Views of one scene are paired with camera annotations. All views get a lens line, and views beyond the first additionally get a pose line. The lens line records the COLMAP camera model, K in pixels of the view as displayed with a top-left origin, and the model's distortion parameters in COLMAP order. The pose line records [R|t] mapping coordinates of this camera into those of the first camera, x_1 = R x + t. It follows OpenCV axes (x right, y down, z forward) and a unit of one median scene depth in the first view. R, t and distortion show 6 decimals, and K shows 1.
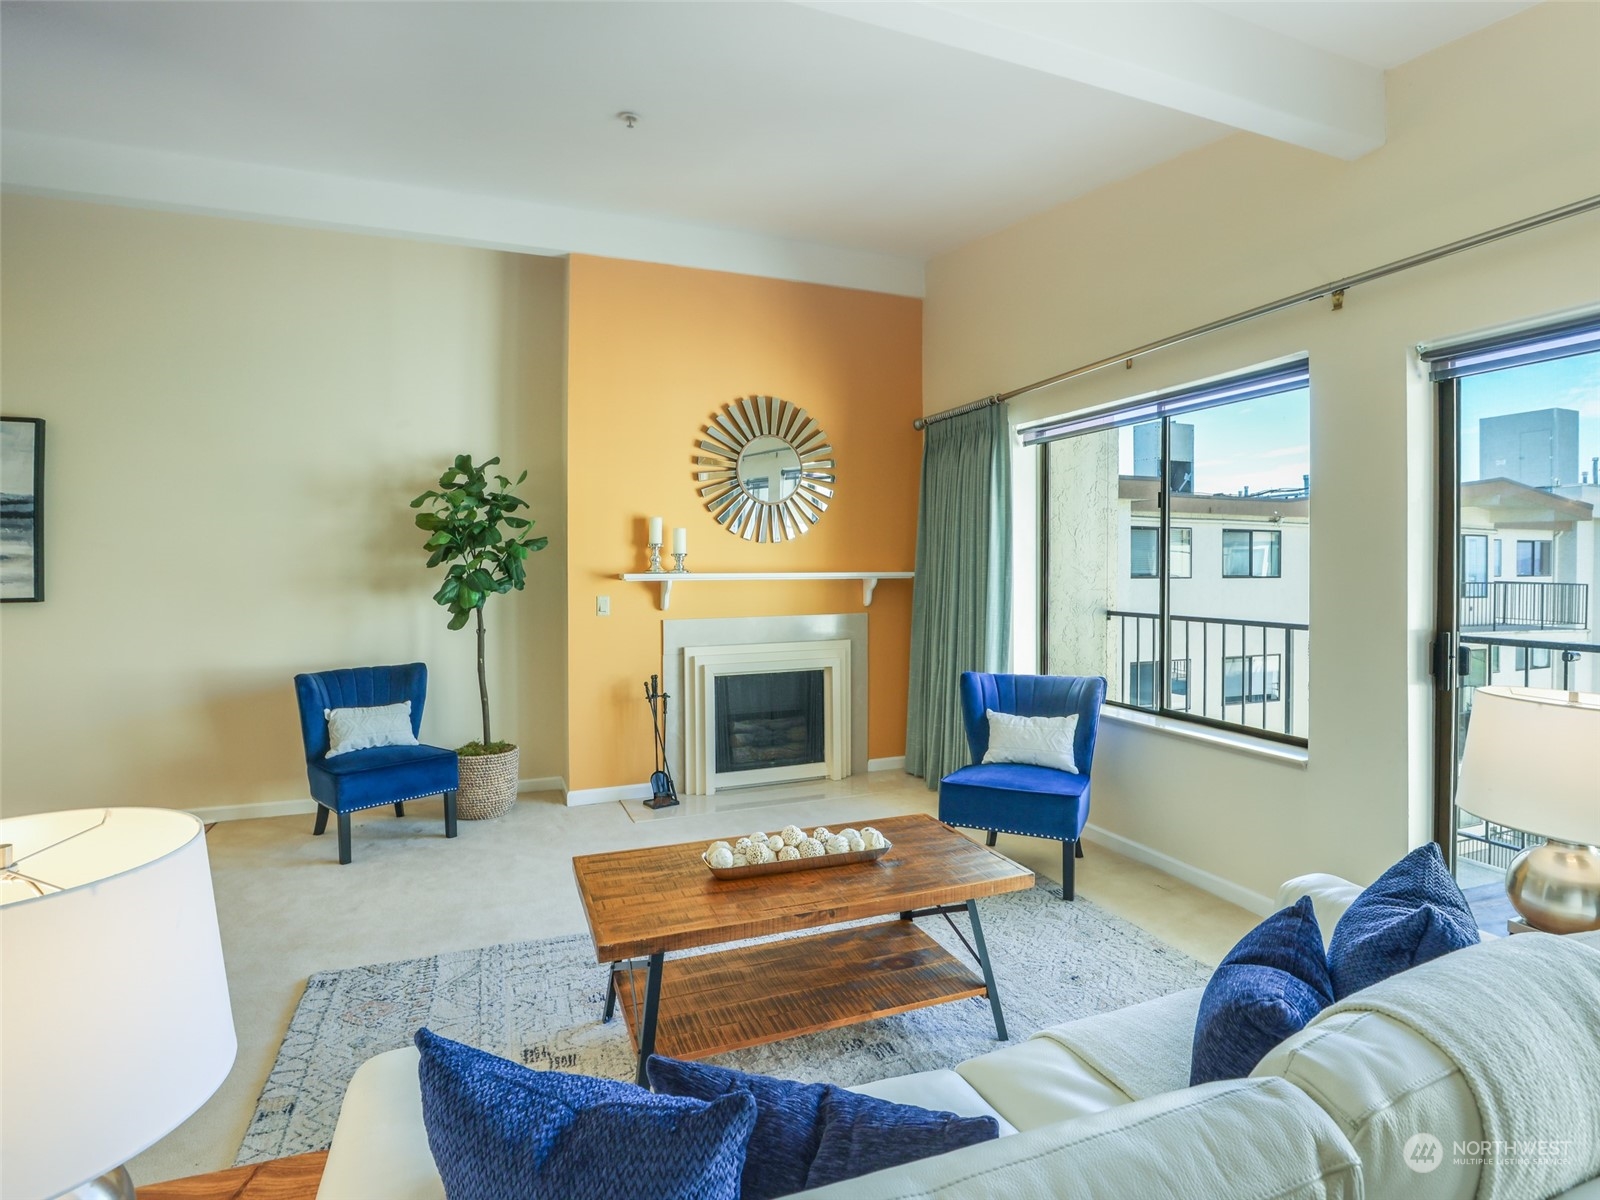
lens RADIAL K [[841.4, 0, 814.4], [0, 841.4, 594.7], [0, 0, 1]] dist [-0.039282, 0.001813]
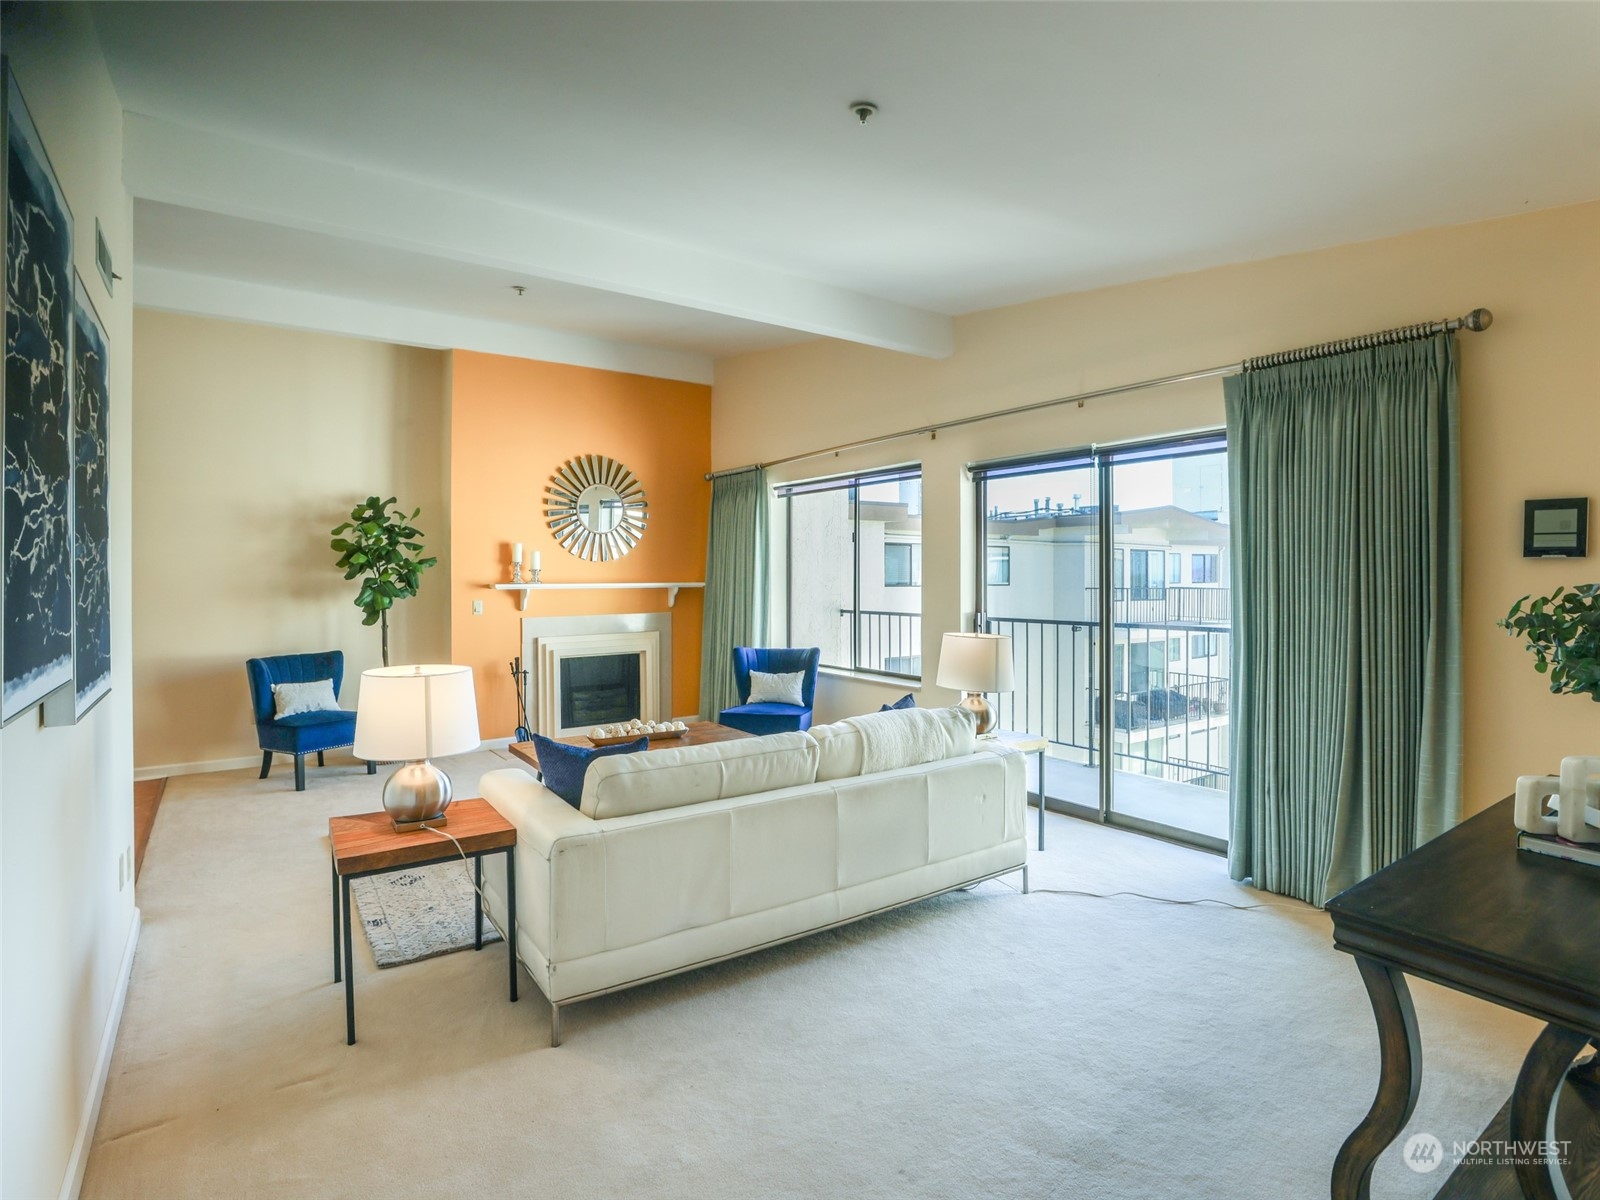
lens RADIAL K [[841.4, 0, 800.1], [0, 841.4, 560.6], [0, 0, 1]] dist [-0.039282, 0.001813]
pose [[0.975345, 0.003406, 0.220658, -0.041441], [0.007764, 0.998732, -0.049733, 0.008952], [-0.220547, 0.050220, 0.974083, -0.463285]]
